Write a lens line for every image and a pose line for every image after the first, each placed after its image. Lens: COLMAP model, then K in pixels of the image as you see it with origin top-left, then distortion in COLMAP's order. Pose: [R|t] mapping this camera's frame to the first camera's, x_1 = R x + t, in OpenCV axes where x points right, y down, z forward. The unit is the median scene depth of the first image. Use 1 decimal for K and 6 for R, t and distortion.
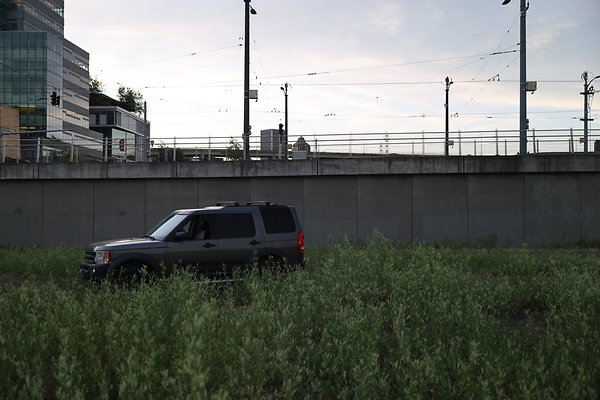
lens RADIAL K [[674.5, 0, 299.3], [0, 674.5, 200.2], [0, 0, 1]] dist [0.046993, 0.039985]
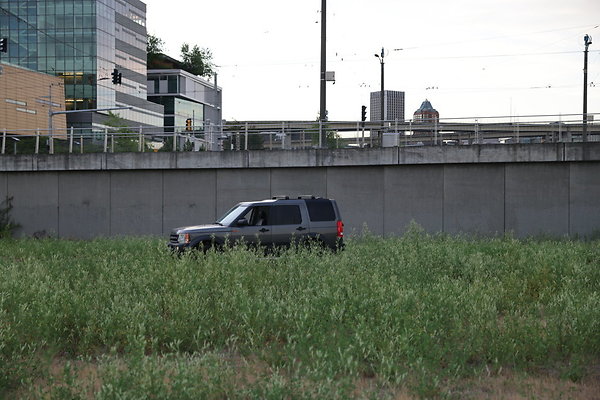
lens RADIAL K [[935.0, 0, 298.8], [0, 935.0, 200.0], [0, 0, 1]] dist [0.180944, 0.014127]
pose [[0.990758, 0.000316, -0.135641, 0.062832], [0.001395, 0.999921, 0.012521, -0.004561], [0.135634, -0.012595, 0.990679, -0.272549]]
